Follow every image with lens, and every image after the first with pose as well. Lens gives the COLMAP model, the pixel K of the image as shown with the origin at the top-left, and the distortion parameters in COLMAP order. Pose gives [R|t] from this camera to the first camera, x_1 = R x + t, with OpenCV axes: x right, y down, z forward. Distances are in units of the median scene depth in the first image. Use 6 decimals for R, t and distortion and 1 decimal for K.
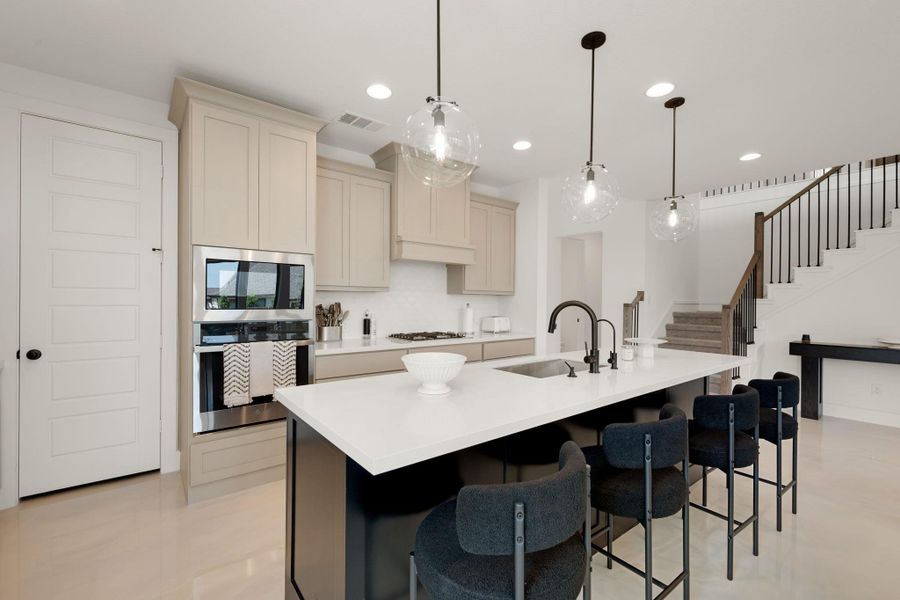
lens RADIAL K [[396.9, 0, 452.4], [0, 396.9, 301.0], [0, 0, 1]] dist [0.000346, 0.000070]
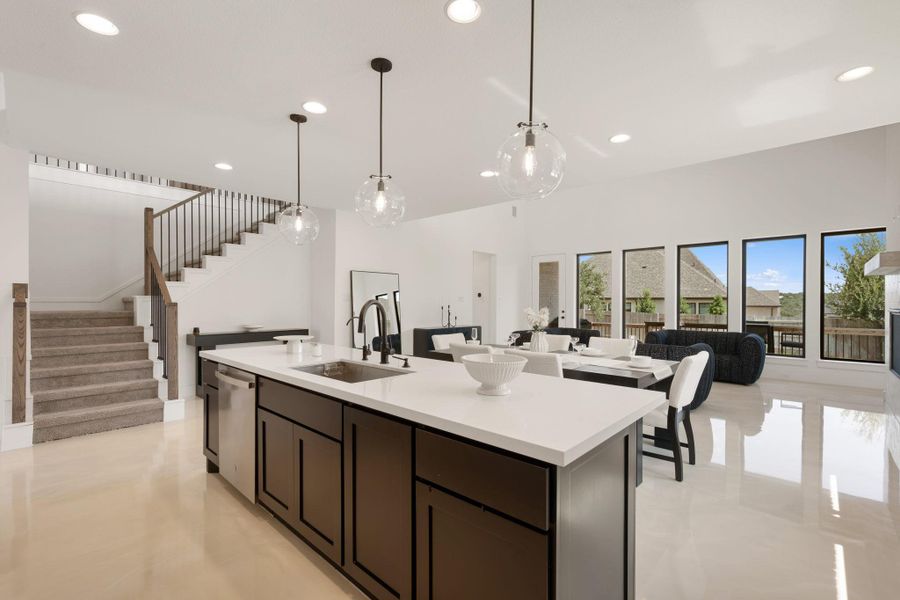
lens RADIAL K [[396.9, 0, 452.4], [0, 396.9, 301.0], [0, 0, 1]] dist [0.000346, 0.000070]
pose [[-0.155202, -0.010150, 0.987831, -0.335270], [-0.002572, 0.999948, 0.009870, -0.004319], [-0.987879, -0.001009, -0.155220, 0.430491]]
